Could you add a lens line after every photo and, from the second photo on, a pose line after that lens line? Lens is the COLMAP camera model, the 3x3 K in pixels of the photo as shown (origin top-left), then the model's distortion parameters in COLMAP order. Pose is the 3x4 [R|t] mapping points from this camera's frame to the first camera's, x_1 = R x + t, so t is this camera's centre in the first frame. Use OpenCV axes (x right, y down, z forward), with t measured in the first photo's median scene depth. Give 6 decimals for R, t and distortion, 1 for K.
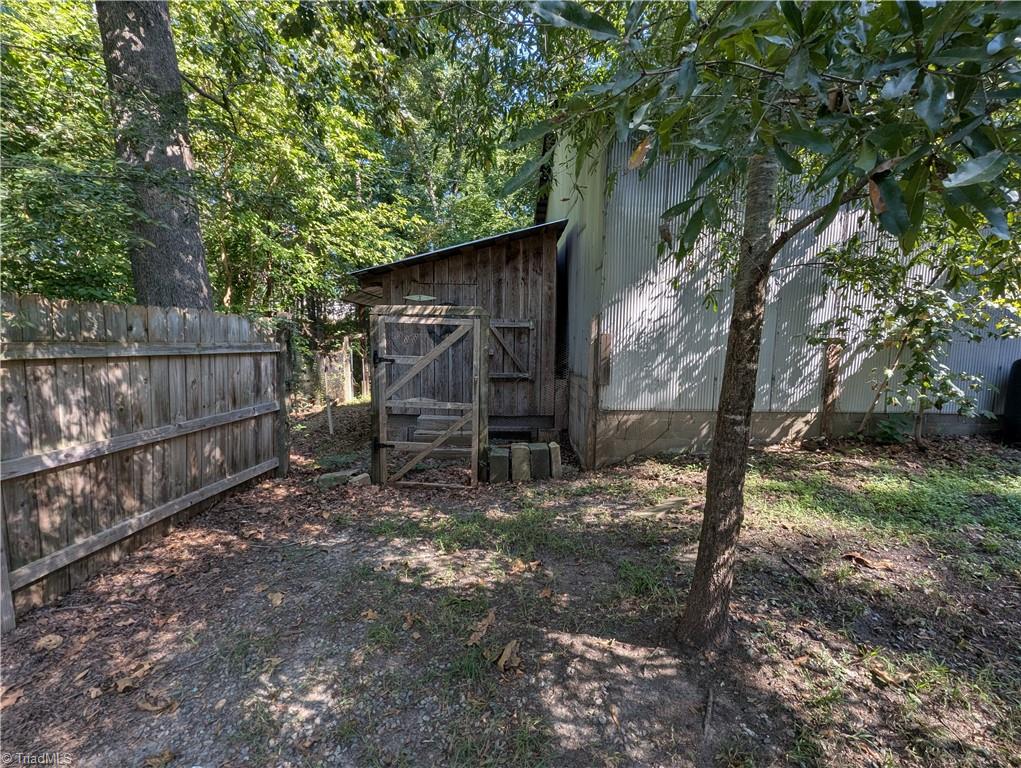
lens RADIAL K [[424.6, 0, 513.4], [0, 424.6, 381.4], [0, 0, 1]] dist [-0.000194, -0.000645]
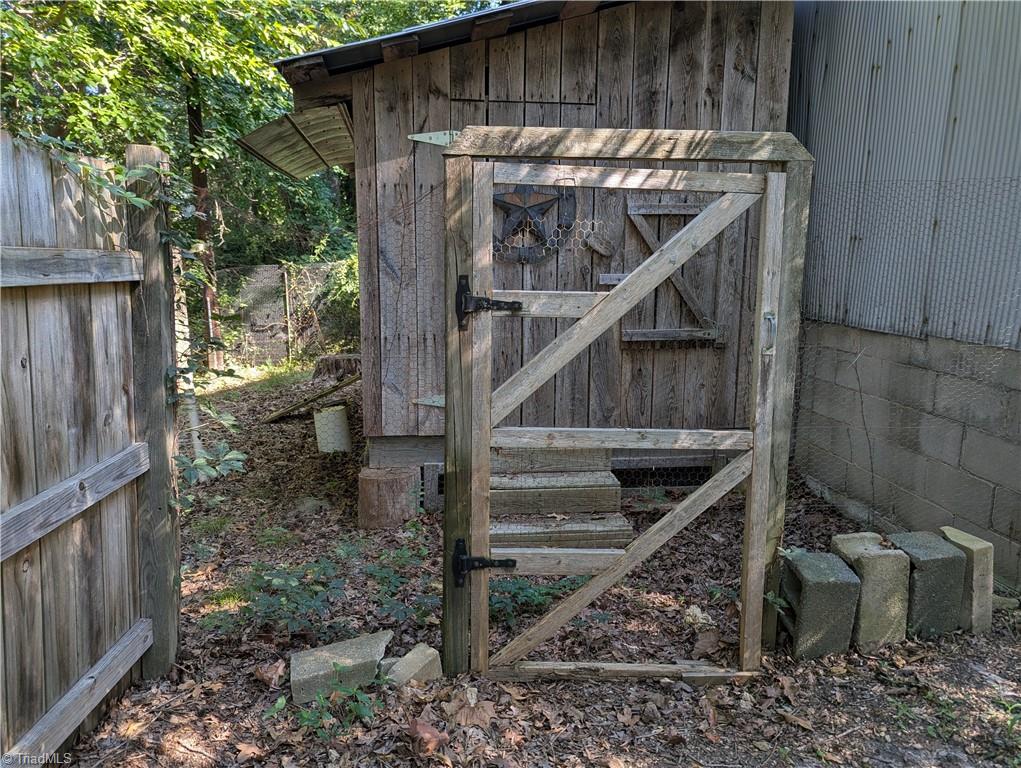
lens RADIAL K [[730.7, 0, 508.6], [0, 730.7, 386.7], [0, 0, 1]] dist [0.024397, -0.015378]
pose [[0.994483, -0.025156, 0.101838, -0.346314], [0.017125, 0.996729, 0.078979, -0.032182], [-0.103491, -0.076800, 0.991661, 0.450807]]
